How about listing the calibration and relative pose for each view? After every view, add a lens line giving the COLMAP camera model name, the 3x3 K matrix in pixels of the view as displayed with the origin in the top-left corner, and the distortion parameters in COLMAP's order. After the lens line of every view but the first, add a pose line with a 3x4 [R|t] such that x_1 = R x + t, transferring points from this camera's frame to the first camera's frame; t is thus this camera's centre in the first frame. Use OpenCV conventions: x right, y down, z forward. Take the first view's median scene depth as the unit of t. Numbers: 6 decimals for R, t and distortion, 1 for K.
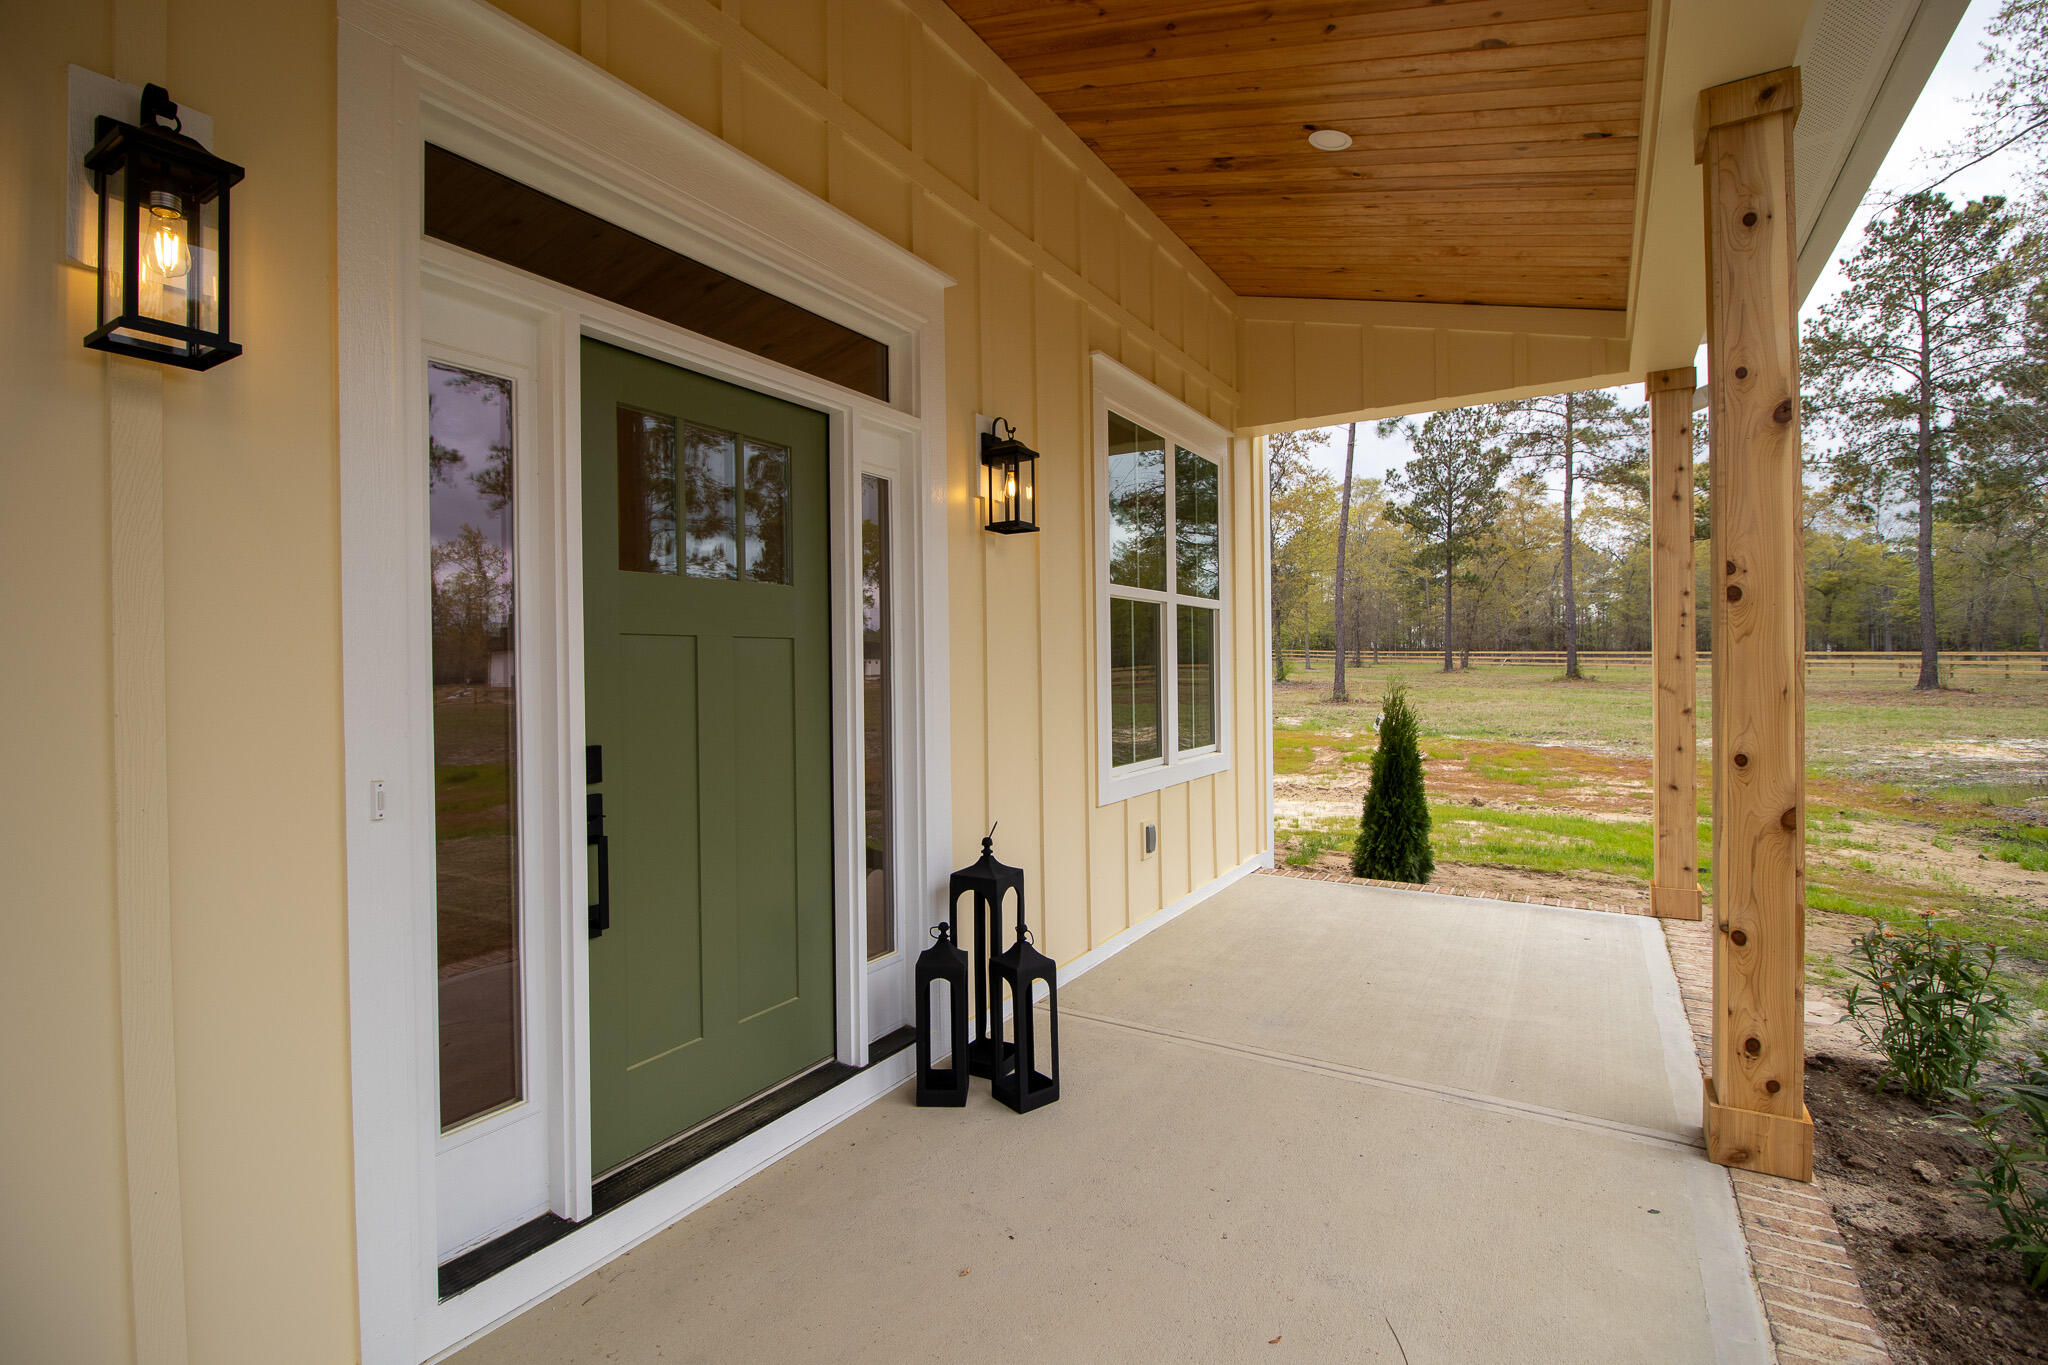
lens RADIAL K [[940.1, 0, 1007.6], [0, 940.1, 672.5], [0, 0, 1]] dist [-0.017762, -0.008637]
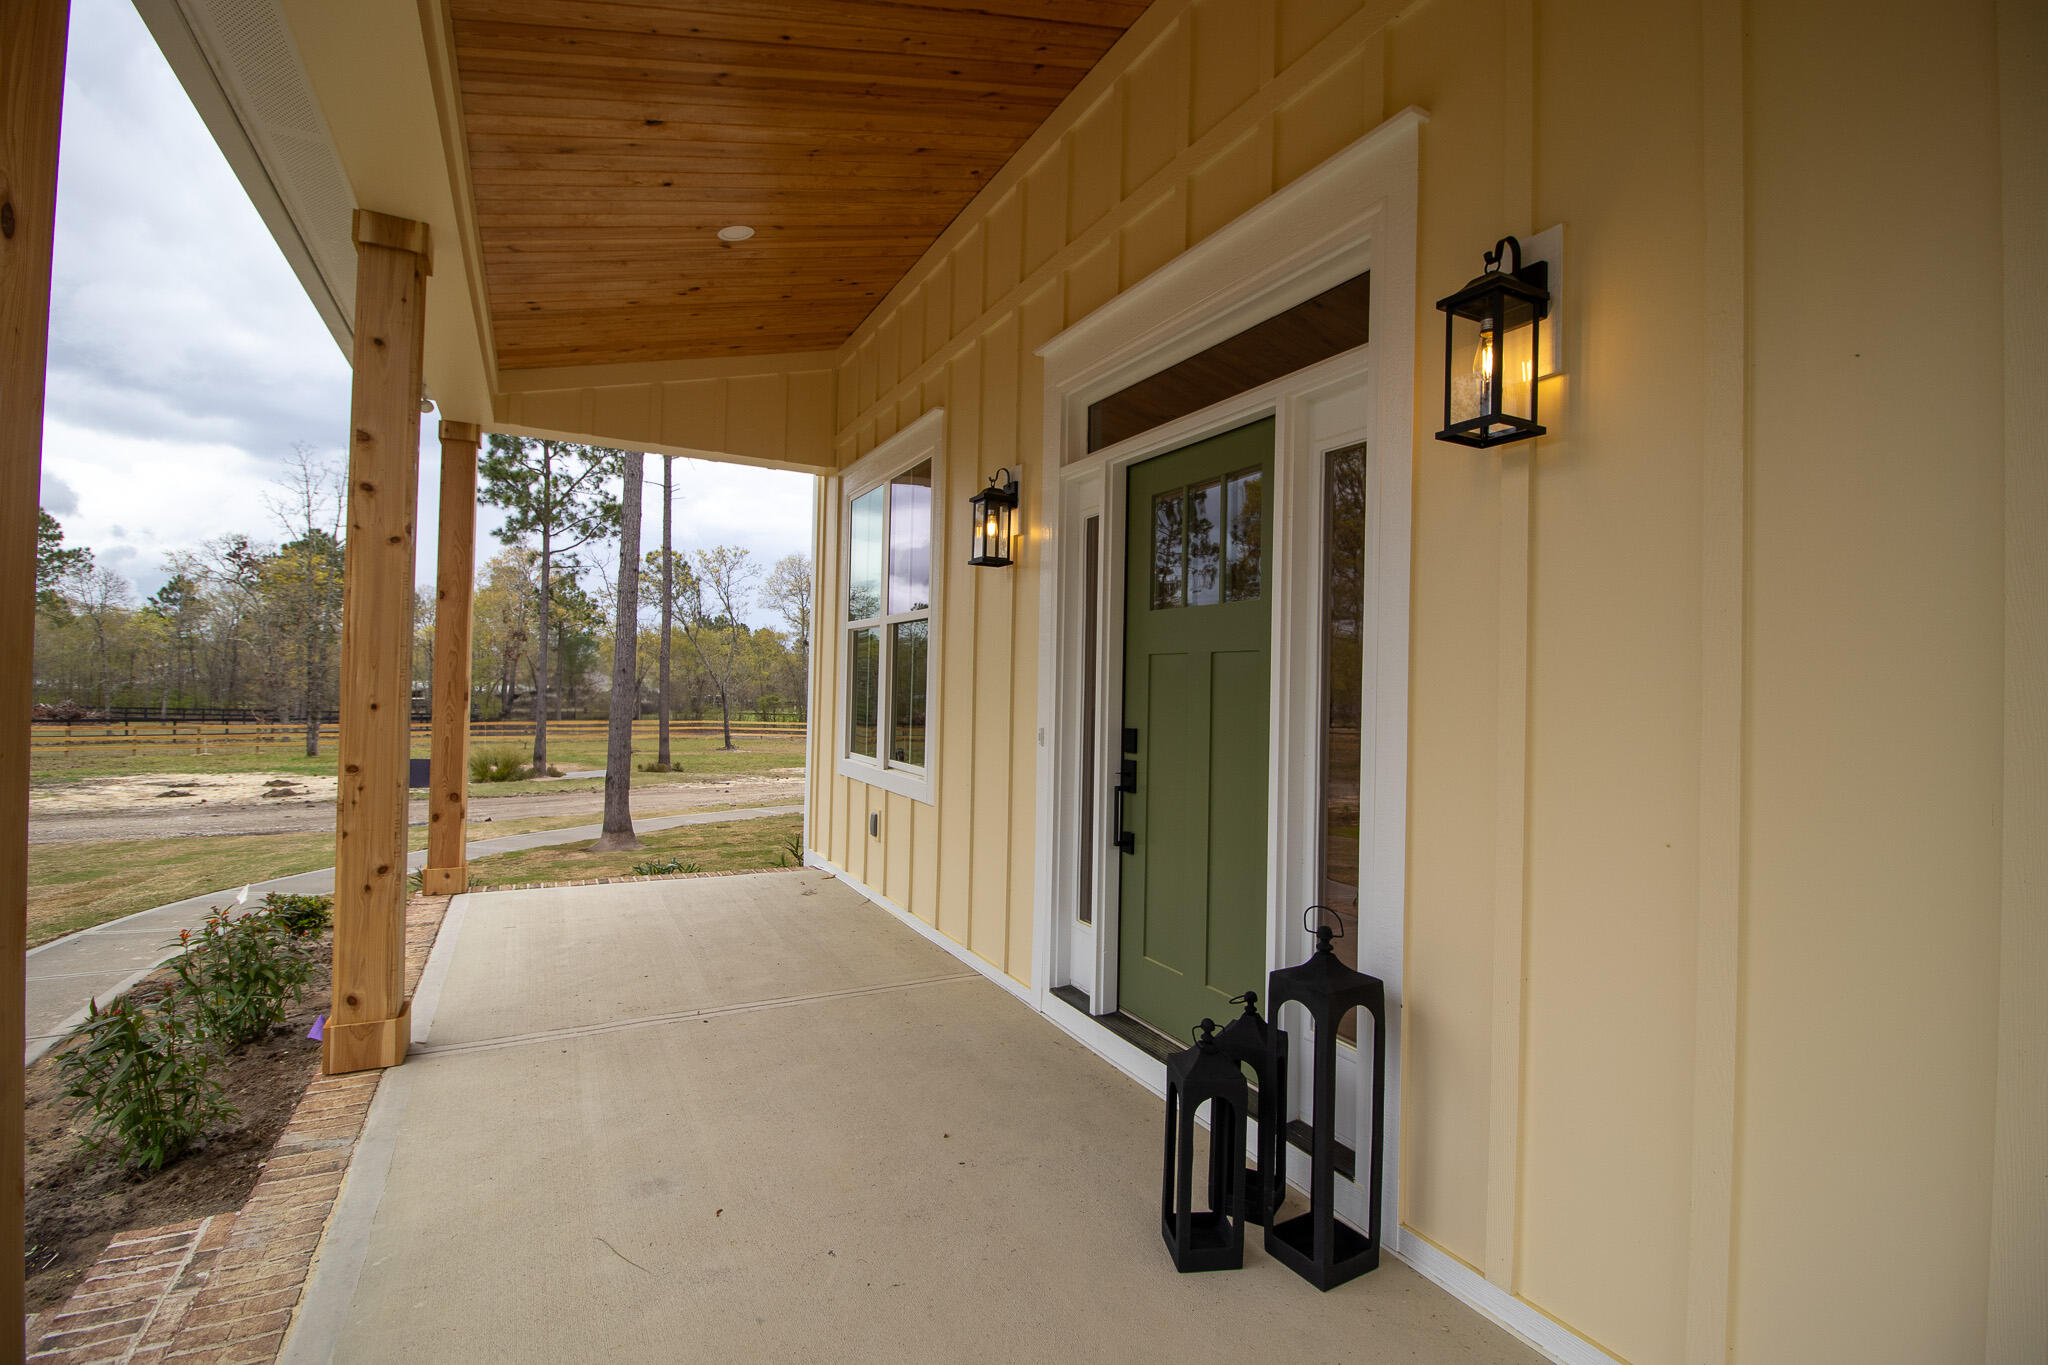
lens RADIAL K [[940.1, 0, 1007.6], [0, 940.1, 672.5], [0, 0, 1]] dist [-0.017762, -0.008637]
pose [[-0.519469, -0.009267, -0.854439, 0.764397], [-0.019180, 0.999816, 0.000817, -0.007663], [0.854274, 0.016812, -0.519551, 1.271697]]
